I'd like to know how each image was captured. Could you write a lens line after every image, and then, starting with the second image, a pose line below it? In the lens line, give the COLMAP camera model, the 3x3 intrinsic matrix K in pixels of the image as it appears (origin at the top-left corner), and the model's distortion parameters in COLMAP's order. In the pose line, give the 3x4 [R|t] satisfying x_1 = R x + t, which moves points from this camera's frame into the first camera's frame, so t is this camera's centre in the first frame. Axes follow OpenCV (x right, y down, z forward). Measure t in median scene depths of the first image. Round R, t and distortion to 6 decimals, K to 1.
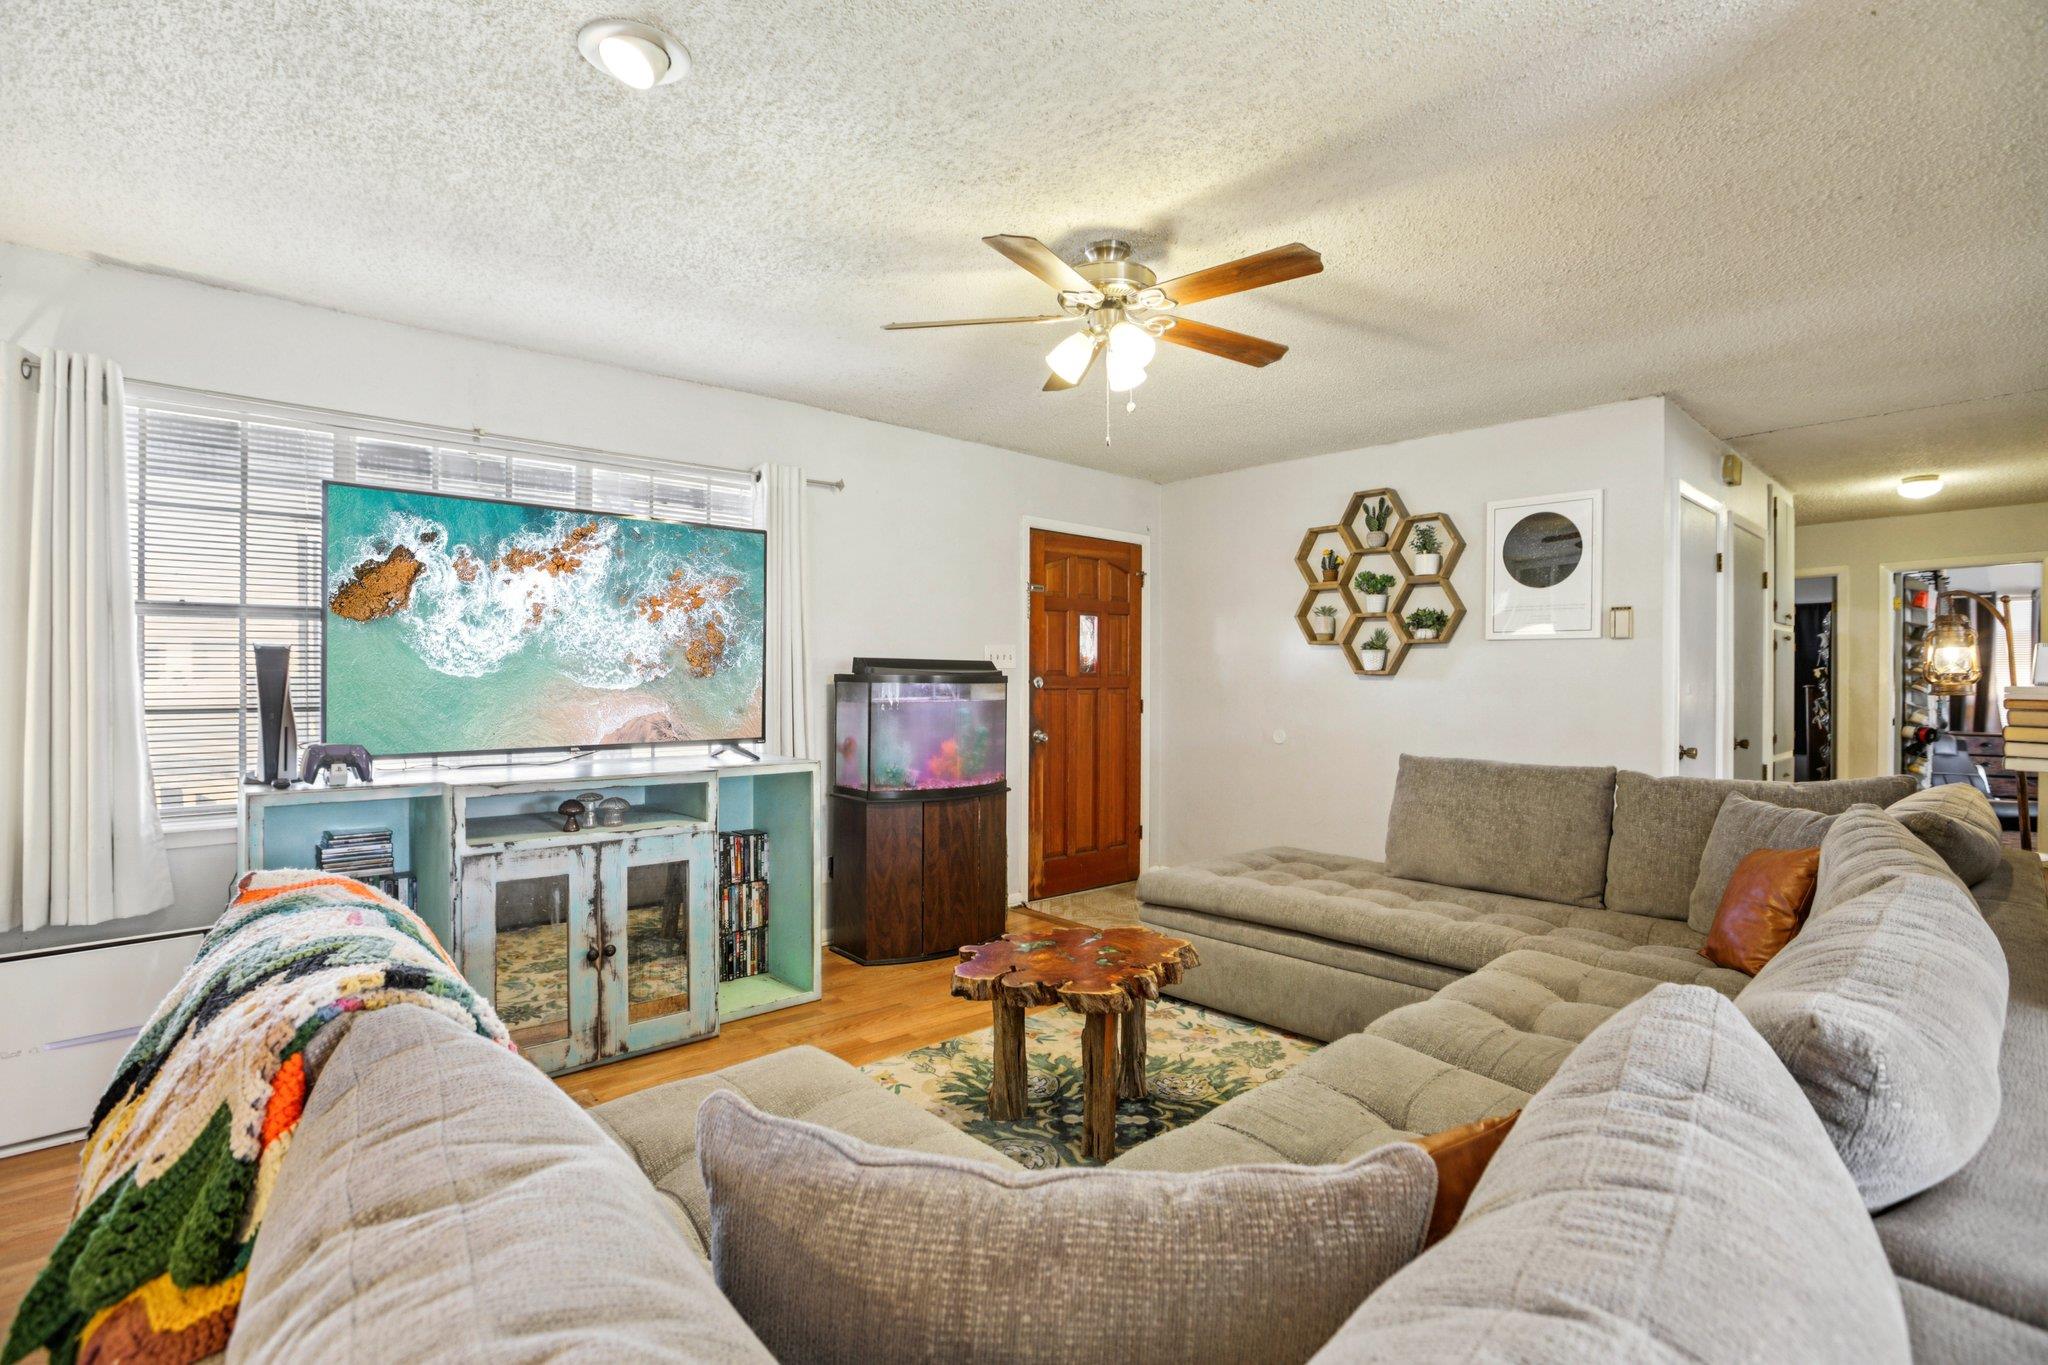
lens RADIAL K [[953.6, 0, 1023.0], [0, 953.6, 672.1], [0, 0, 1]] dist [-0.051076, 0.015525]
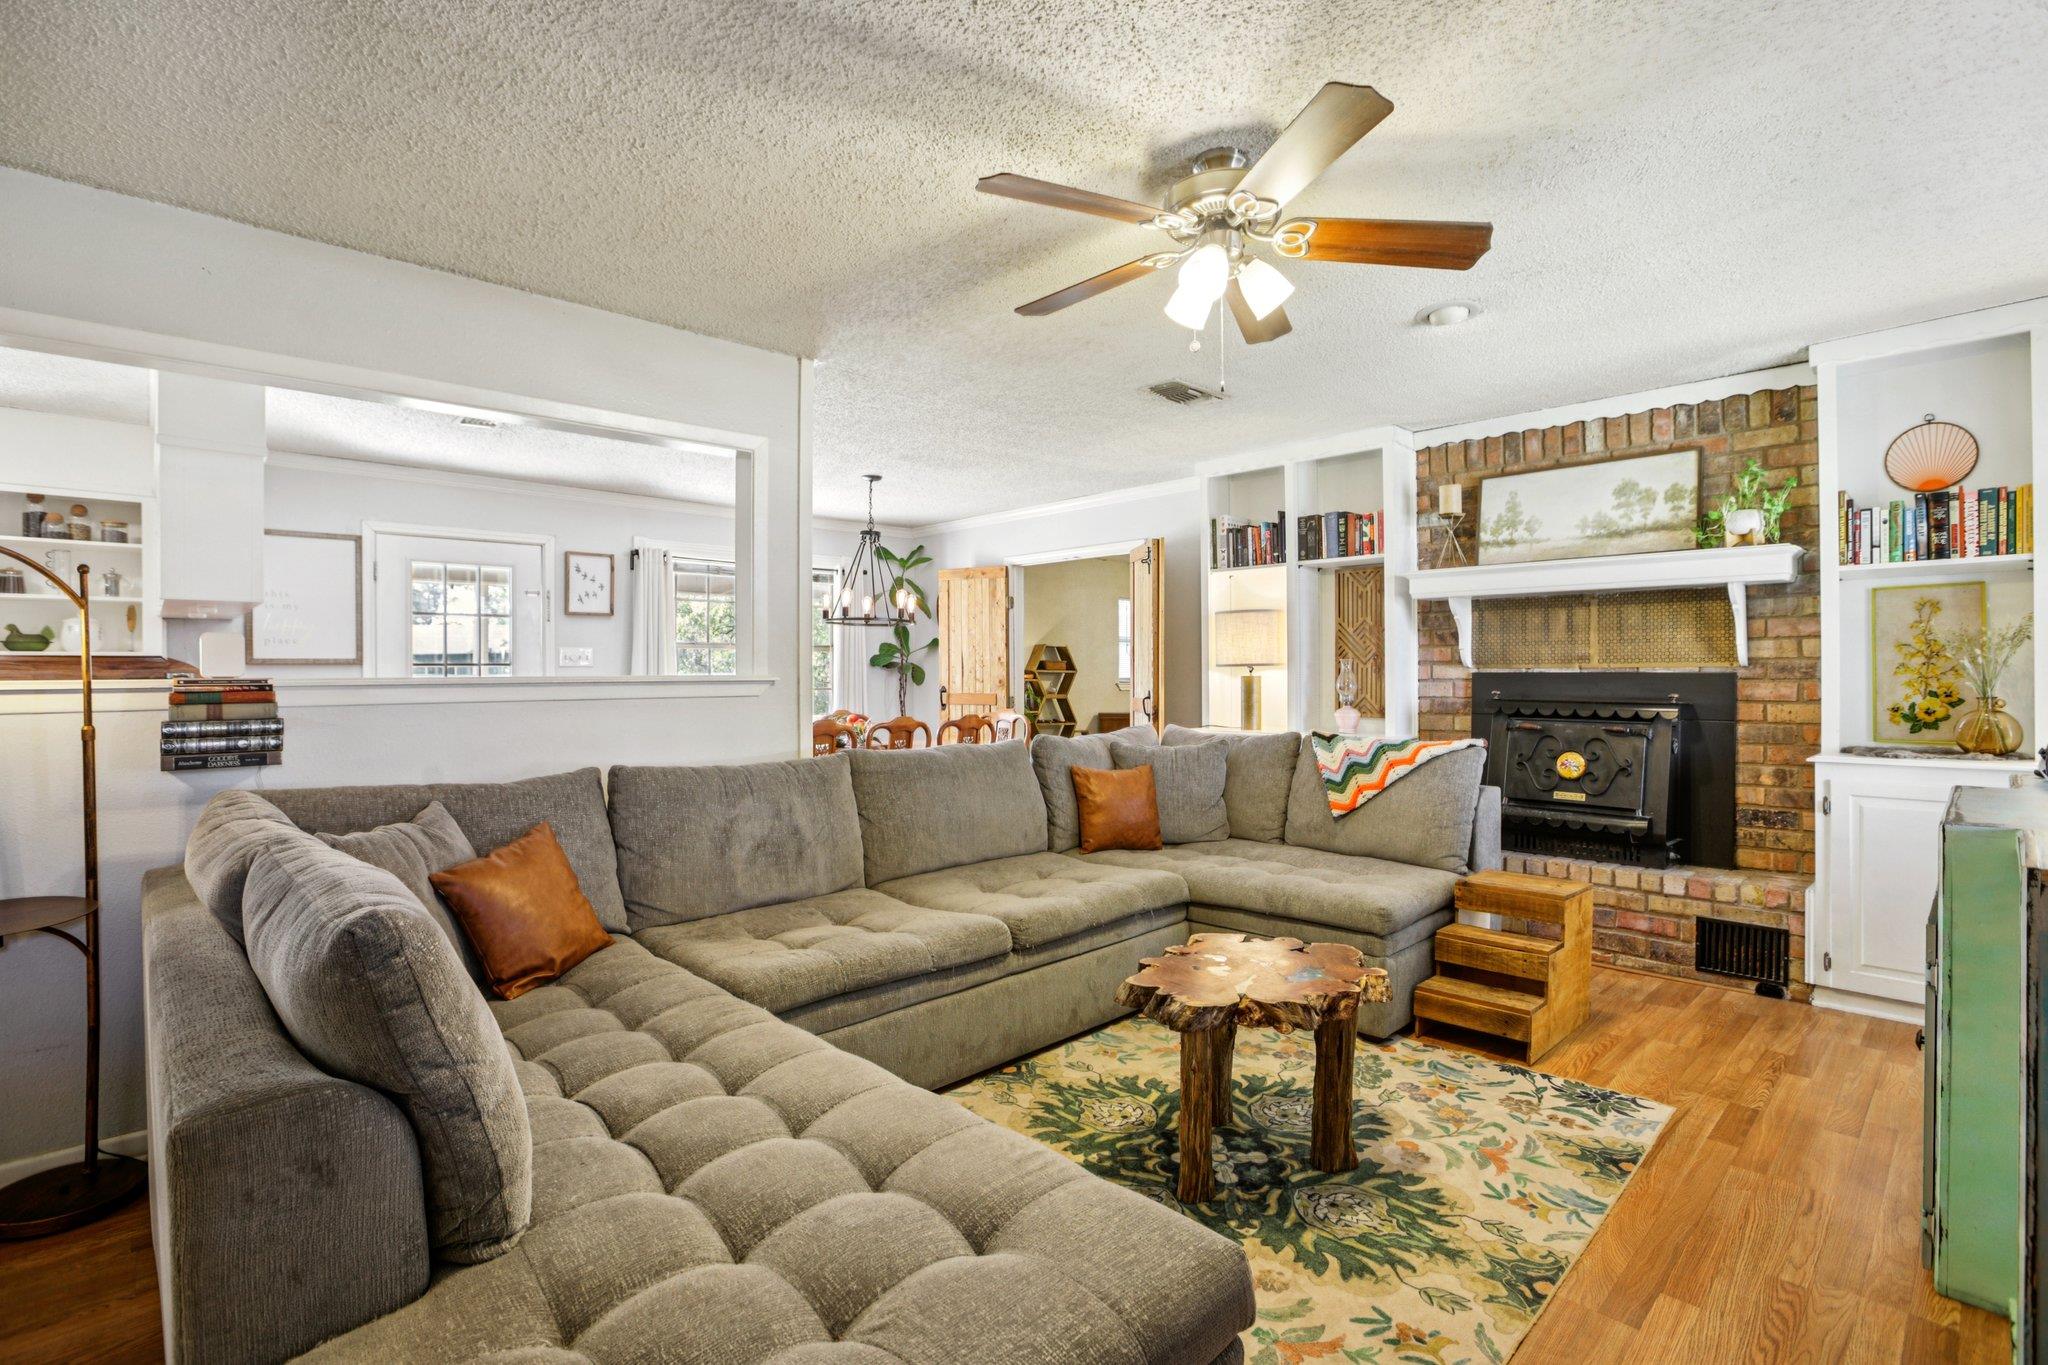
lens RADIAL K [[953.6, 0, 1023.0], [0, 953.6, 672.1], [0, 0, 1]] dist [-0.051076, 0.015525]
pose [[-0.999631, 0.004147, -0.026851, 0.161739], [0.004337, 0.999966, -0.007017, 0.009777], [0.026821, -0.007130, -0.999615, 1.030440]]
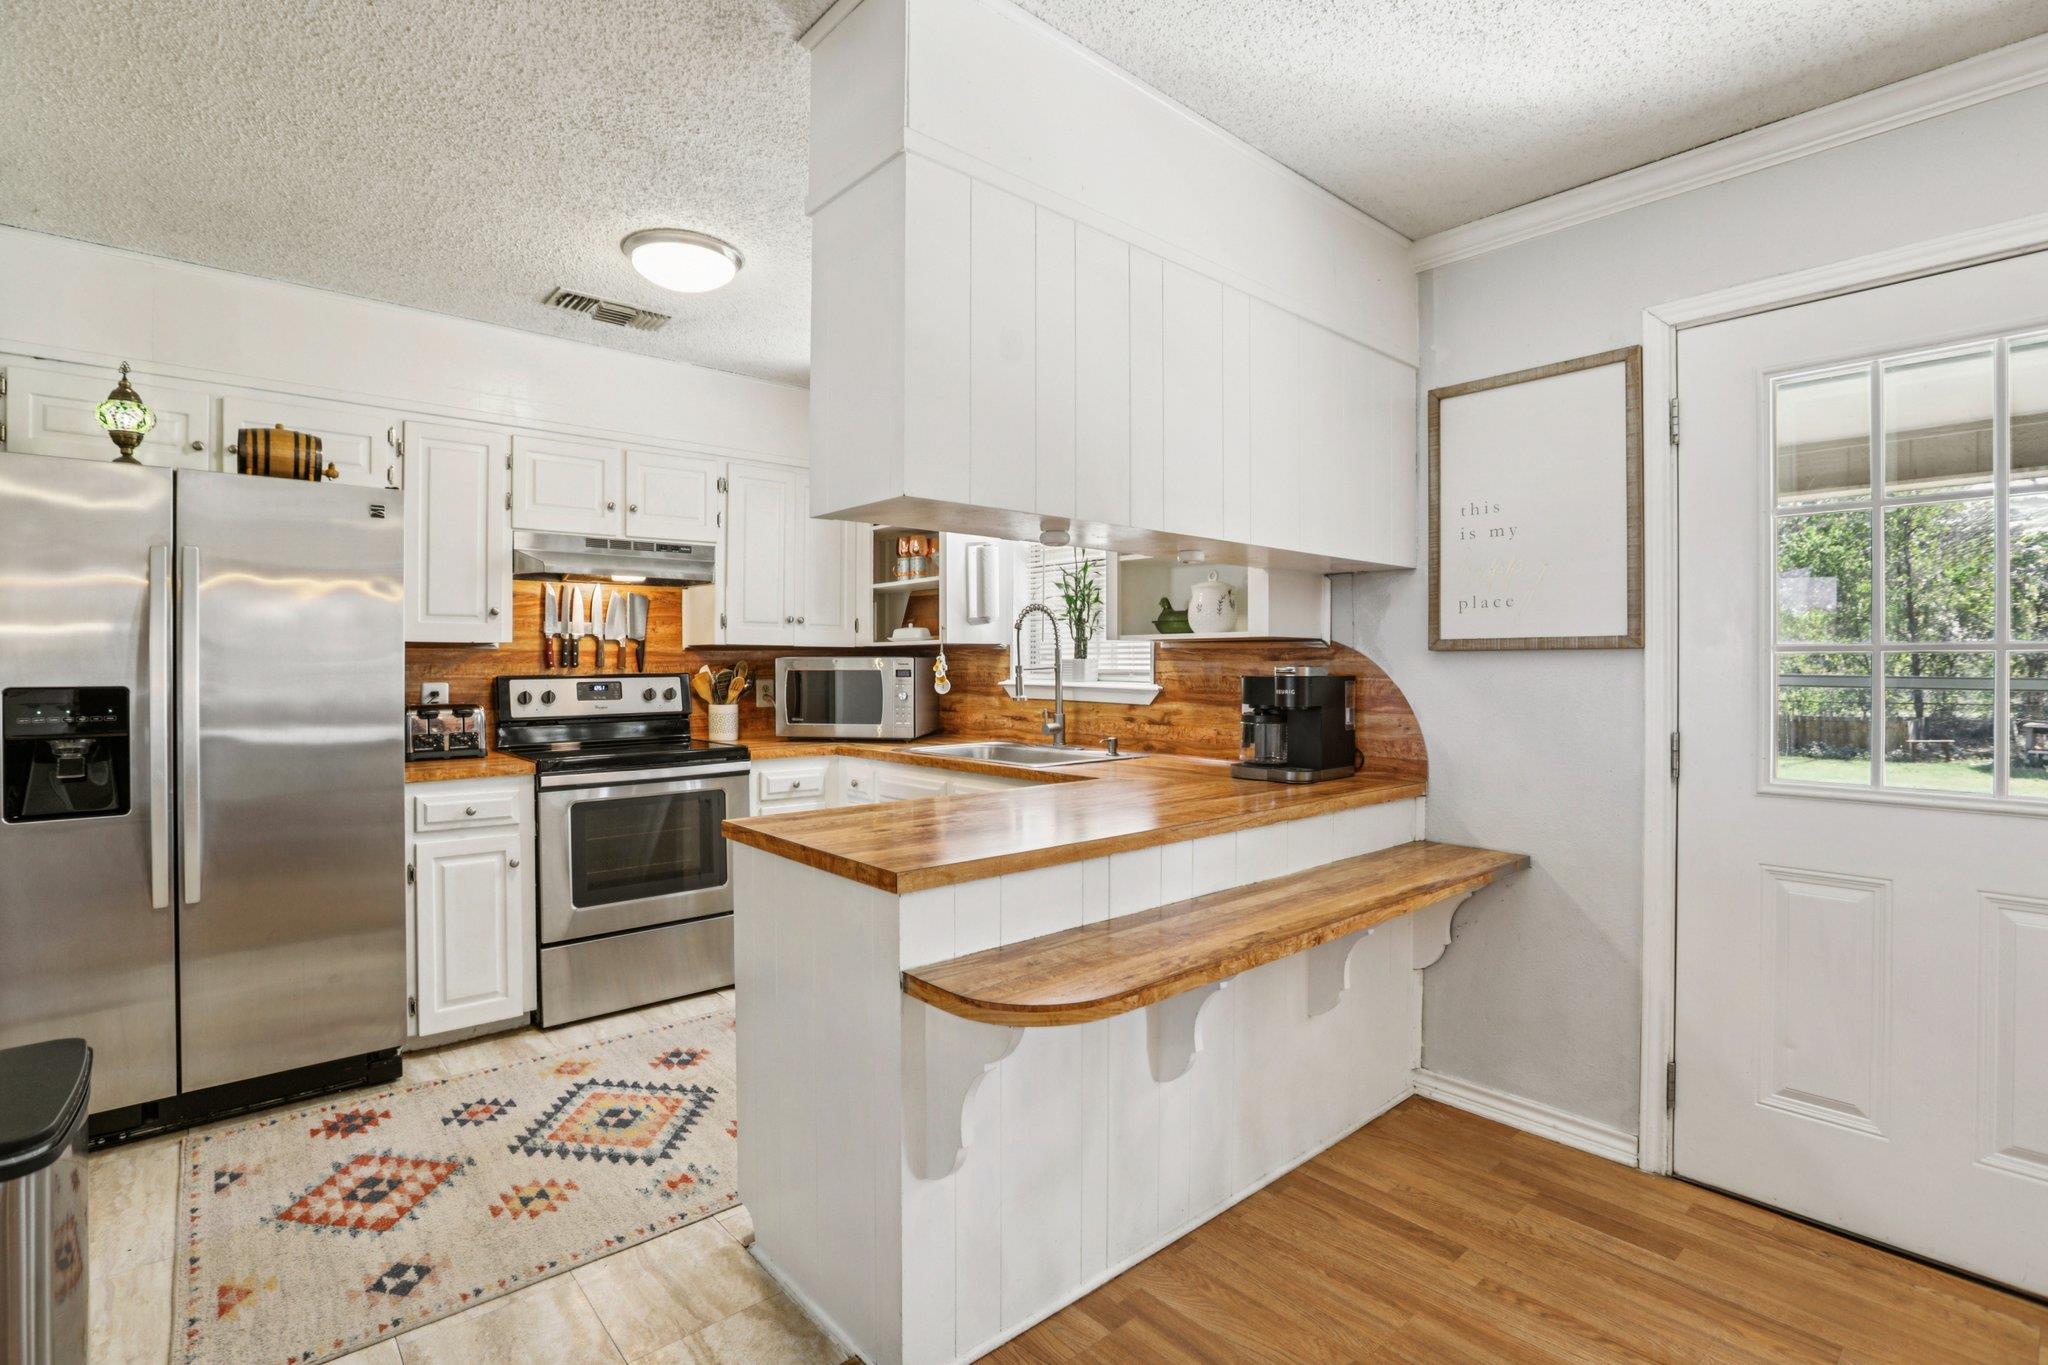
lens RADIAL K [[941.6, 0, 1016.2], [0, 941.6, 668.1], [0, 0, 1]] dist [-0.073005, 0.025560]
pose [[0.010952, -0.002536, 0.999937, 0.455328], [-0.012369, 0.999920, 0.002671, 0.001984], [-0.999864, -0.012397, 0.010920, 0.206478]]
